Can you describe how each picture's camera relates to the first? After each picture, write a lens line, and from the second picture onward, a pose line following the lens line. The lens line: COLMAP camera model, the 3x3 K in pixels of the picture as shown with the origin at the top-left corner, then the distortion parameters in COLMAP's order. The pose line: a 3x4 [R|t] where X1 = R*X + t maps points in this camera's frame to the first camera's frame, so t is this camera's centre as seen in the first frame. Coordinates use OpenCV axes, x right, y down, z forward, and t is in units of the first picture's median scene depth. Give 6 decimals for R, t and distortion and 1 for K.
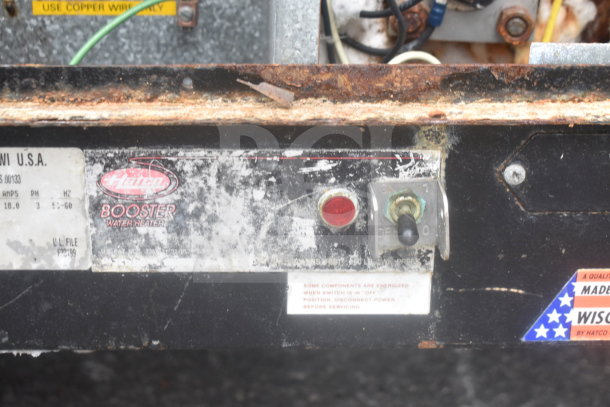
lens RADIAL K [[1155.0, 0, 303.7], [0, 1155.0, 203.4], [0, 0, 1]] dist [0.024141, 0.000000]
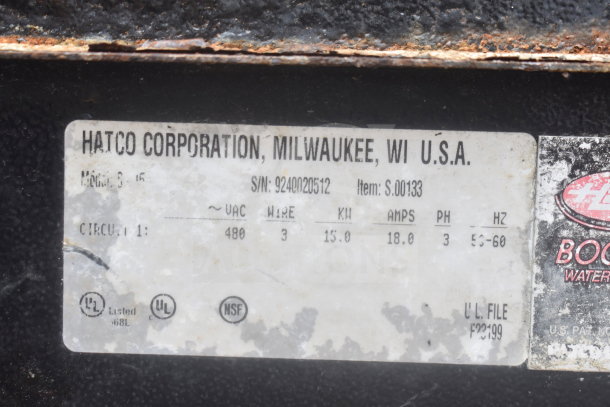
lens RADIAL K [[1256.3, 0, 304.5], [0, 1256.3, 203.0], [0, 0, 1]] dist [0.001118, 0.000000]
pose [[0.999059, 0.020378, -0.038276, -0.276516], [-0.031442, 0.948301, -0.315812, 0.182592], [0.029861, 0.316719, 0.948049, 0.406043]]
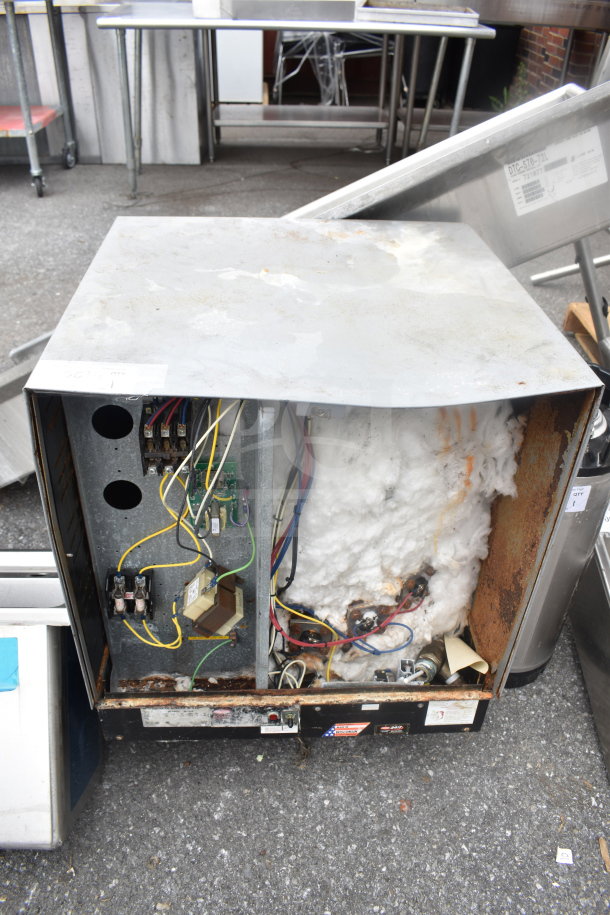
lens RADIAL K [[708.0, 0, 303.8], [0, 708.0, 457.8], [0, 0, 1]] dist [-0.099028, 0.018506]
pose [[0.999571, 0.000807, 0.029289, 0.063073], [-0.006029, 0.983891, 0.178670, -1.289986], [-0.028673, -0.178770, 0.983473, -1.190016]]
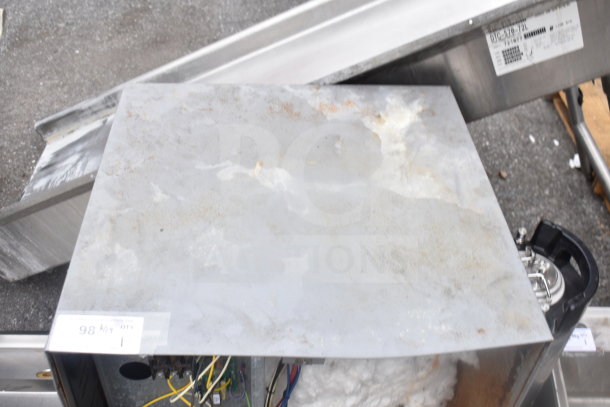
lens RADIAL K [[640.7, 0, 305.5], [0, 640.7, 203.1], [0, 0, 1]] dist [-0.070213, 0.000000]
pose [[0.999666, 0.006659, 0.024963, 0.110738], [-0.013574, 0.957472, 0.288205, -2.008863], [-0.021982, -0.288448, 0.957243, -1.069225]]
